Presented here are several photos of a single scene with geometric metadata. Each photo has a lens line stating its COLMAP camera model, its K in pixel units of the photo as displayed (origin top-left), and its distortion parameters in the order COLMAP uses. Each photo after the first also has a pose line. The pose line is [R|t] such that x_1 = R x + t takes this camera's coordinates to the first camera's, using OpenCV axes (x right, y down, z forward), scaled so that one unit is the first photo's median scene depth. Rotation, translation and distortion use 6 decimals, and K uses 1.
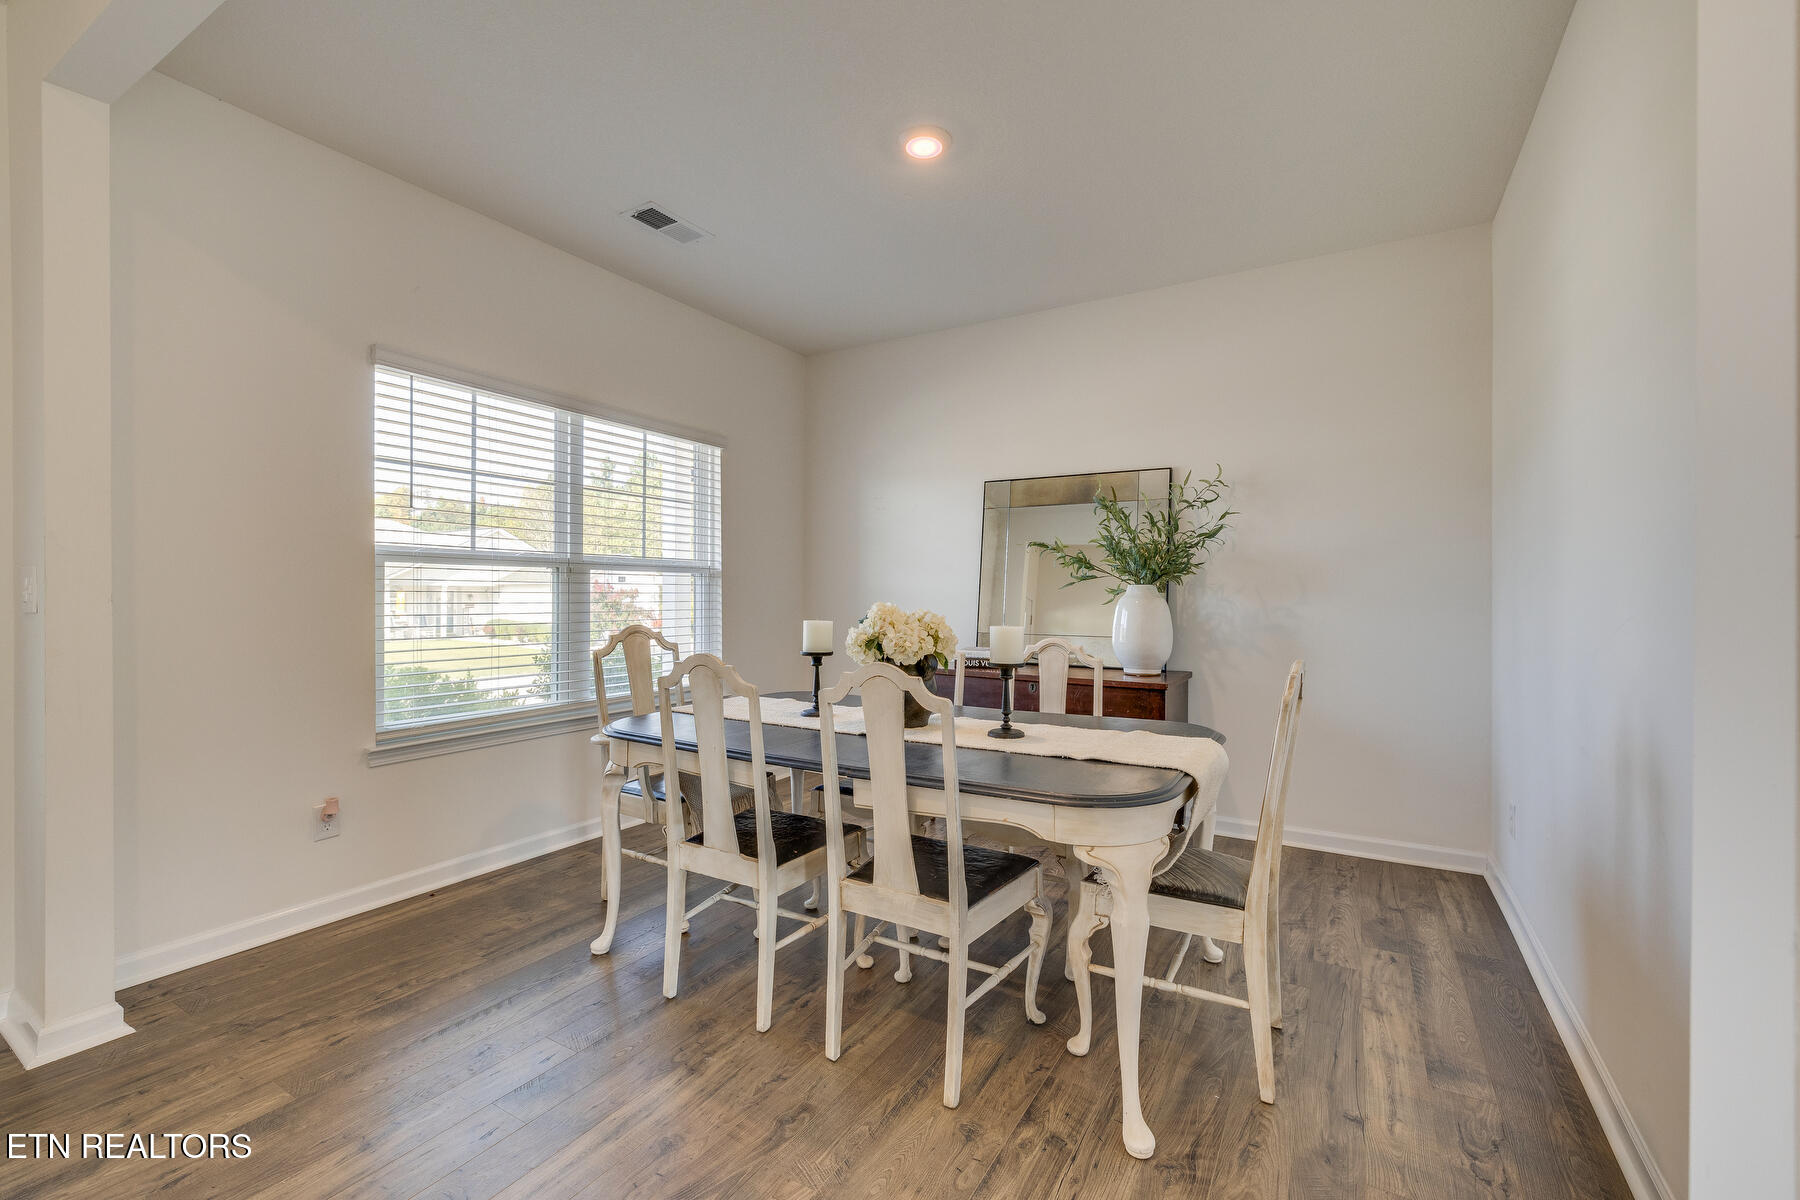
lens RADIAL K [[751.0, 0, 897.9], [0, 751.0, 591.5], [0, 0, 1]] dist [0.004046, 0.000027]
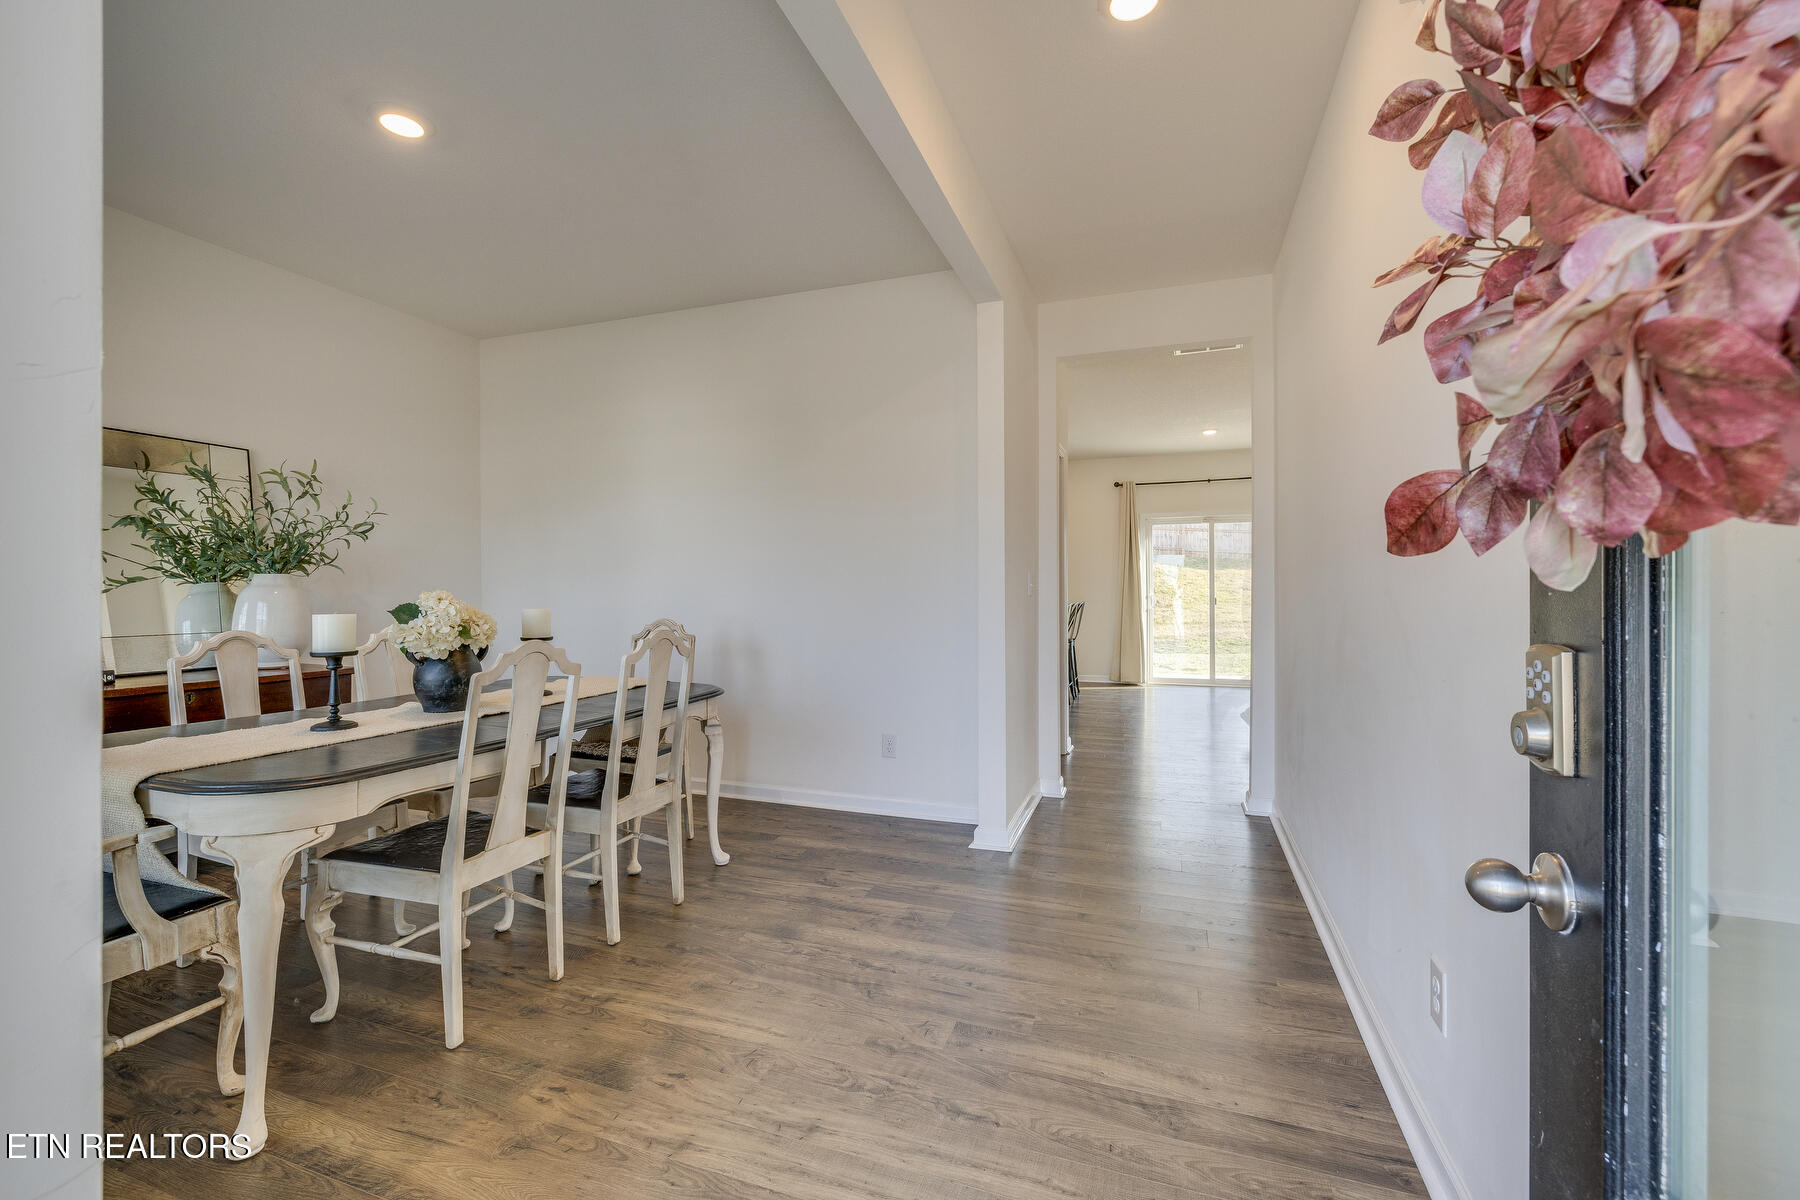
lens RADIAL K [[751.0, 0, 897.9], [0, 751.0, 591.5], [0, 0, 1]] dist [0.004046, 0.000027]
pose [[-0.197892, -0.004506, 0.980214, -1.048494], [-0.021037, 0.999779, 0.000349, 0.000184], [-0.979998, -0.020552, -0.197943, 0.566890]]
